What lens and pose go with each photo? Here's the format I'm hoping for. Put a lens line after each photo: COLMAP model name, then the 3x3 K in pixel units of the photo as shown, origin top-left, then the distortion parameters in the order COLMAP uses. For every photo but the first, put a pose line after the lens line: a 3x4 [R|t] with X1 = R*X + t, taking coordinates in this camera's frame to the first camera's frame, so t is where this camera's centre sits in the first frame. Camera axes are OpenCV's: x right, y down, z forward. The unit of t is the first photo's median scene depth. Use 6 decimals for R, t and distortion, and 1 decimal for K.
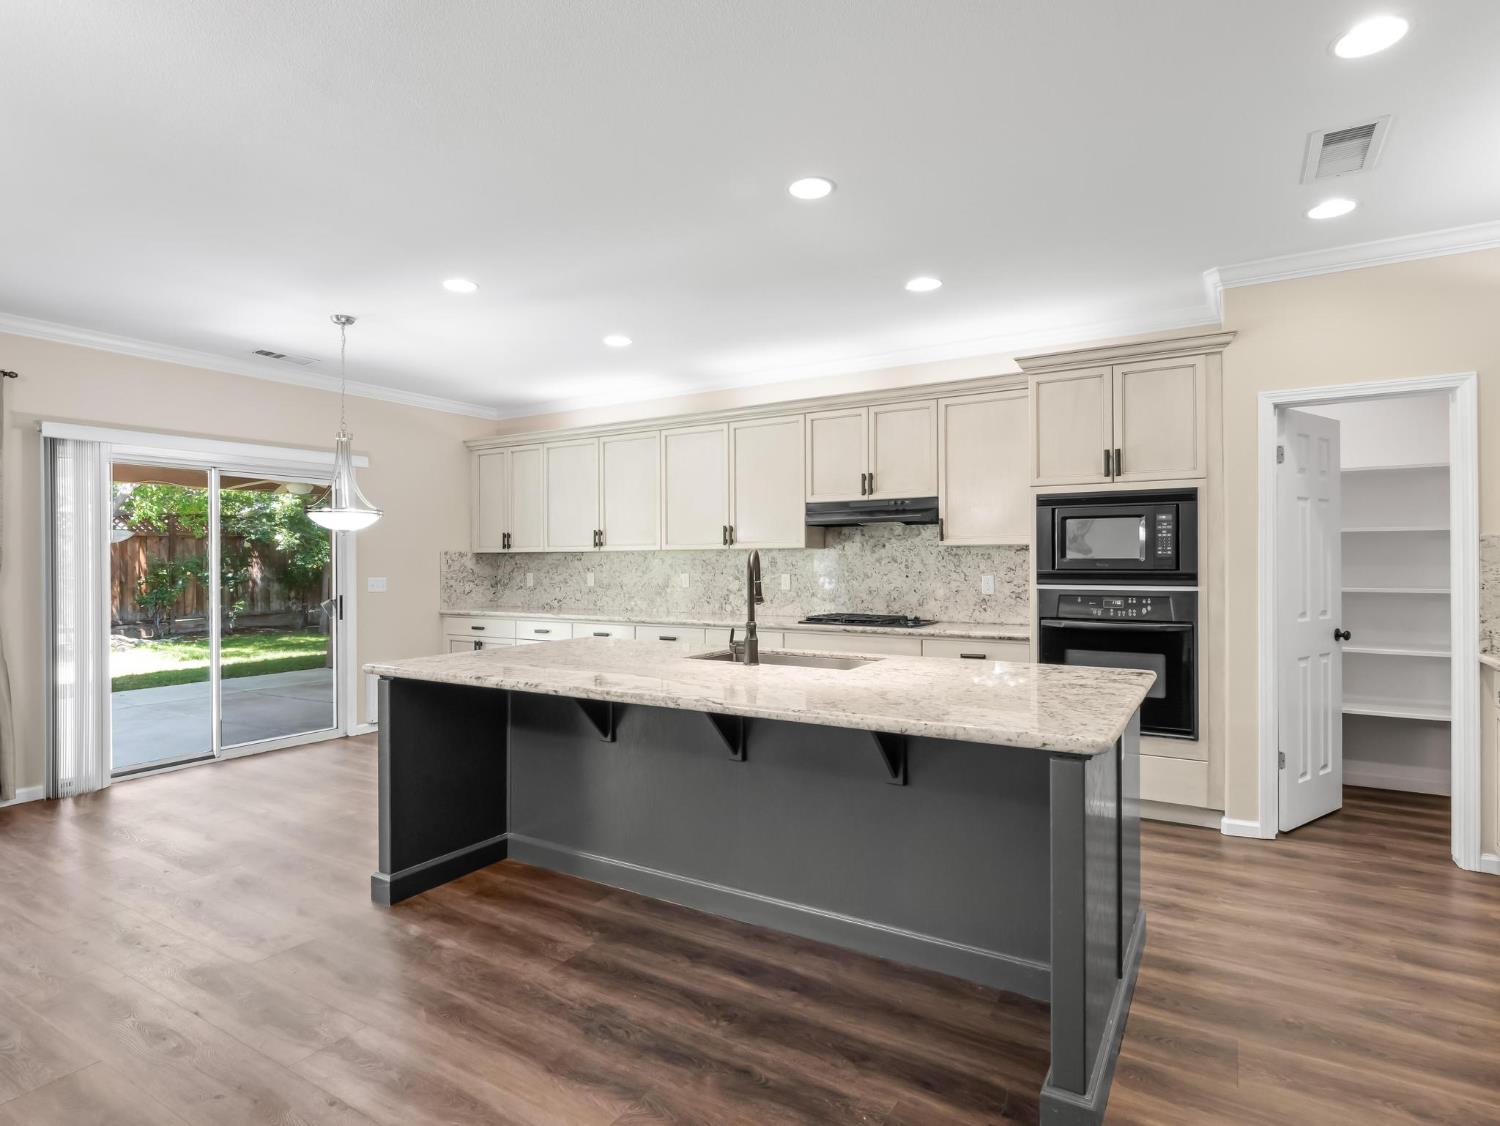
lens RADIAL K [[807.2, 0, 743.8], [0, 807.2, 559.7], [0, 0, 1]] dist [-0.004121, -0.000578]
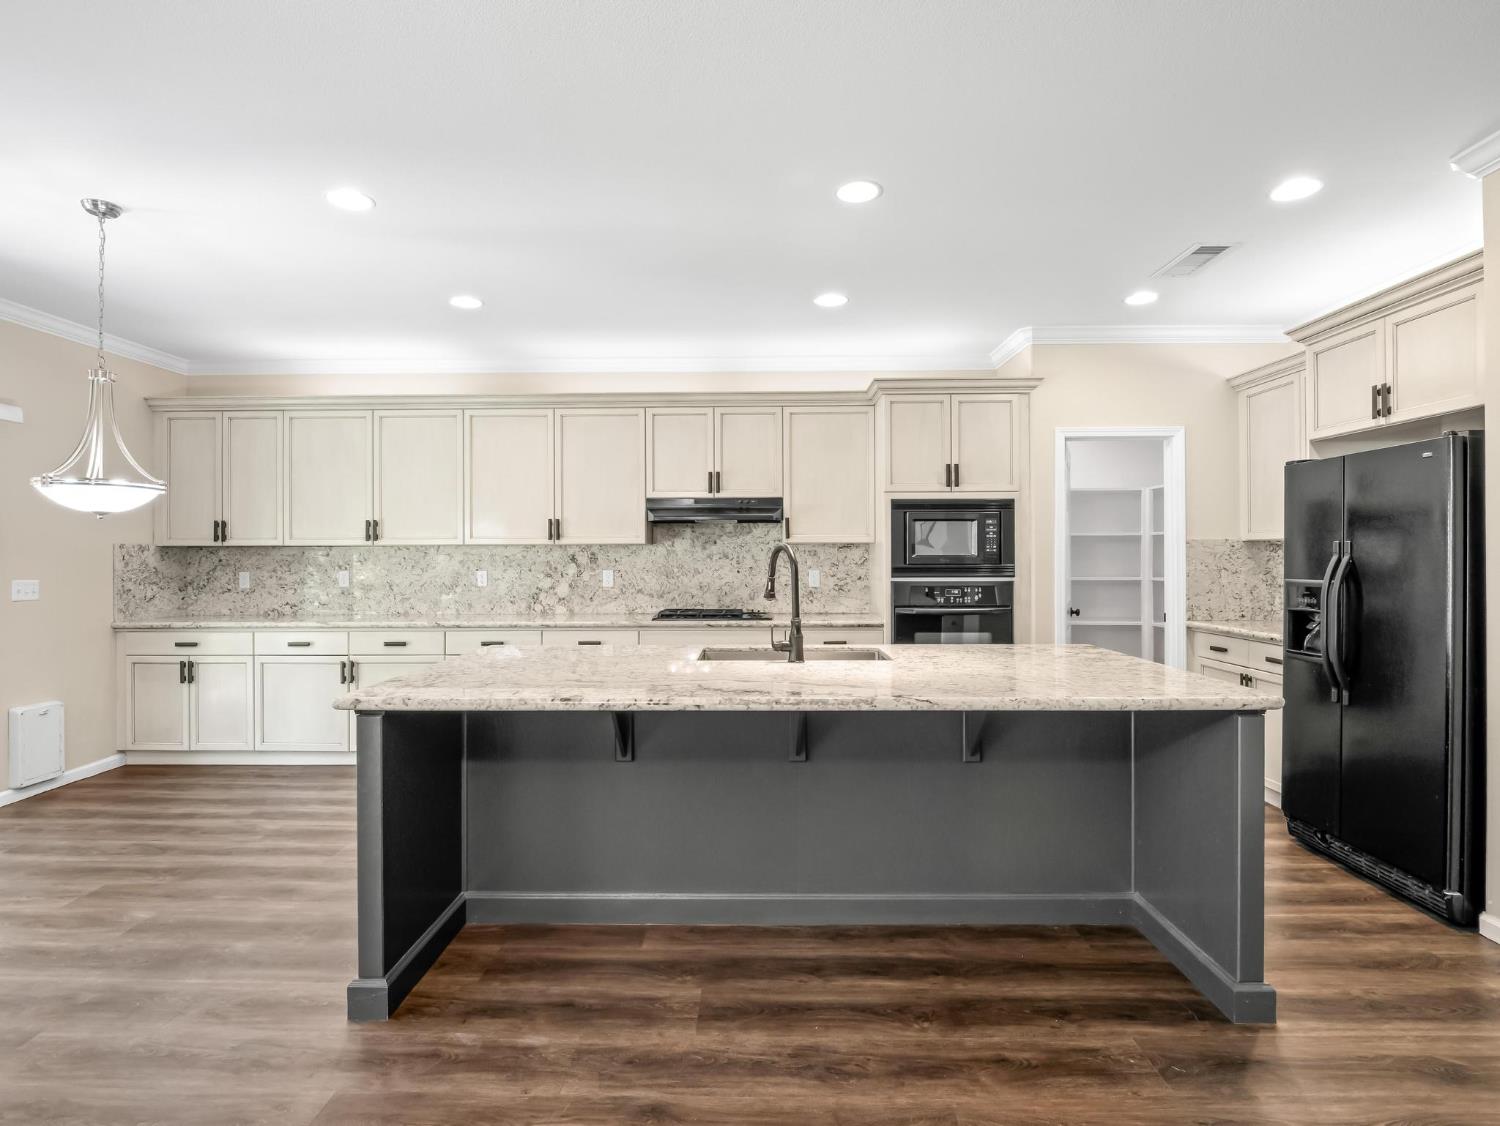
lens RADIAL K [[769.6, 0, 745.8], [0, 769.6, 554.5], [0, 0, 1]] dist [-0.010341, -0.000722]
pose [[0.862259, 0.003118, 0.506458, -0.347283], [-0.001336, 0.999992, -0.003883, 0.002326], [-0.506465, 0.002671, 0.862256, 0.152115]]
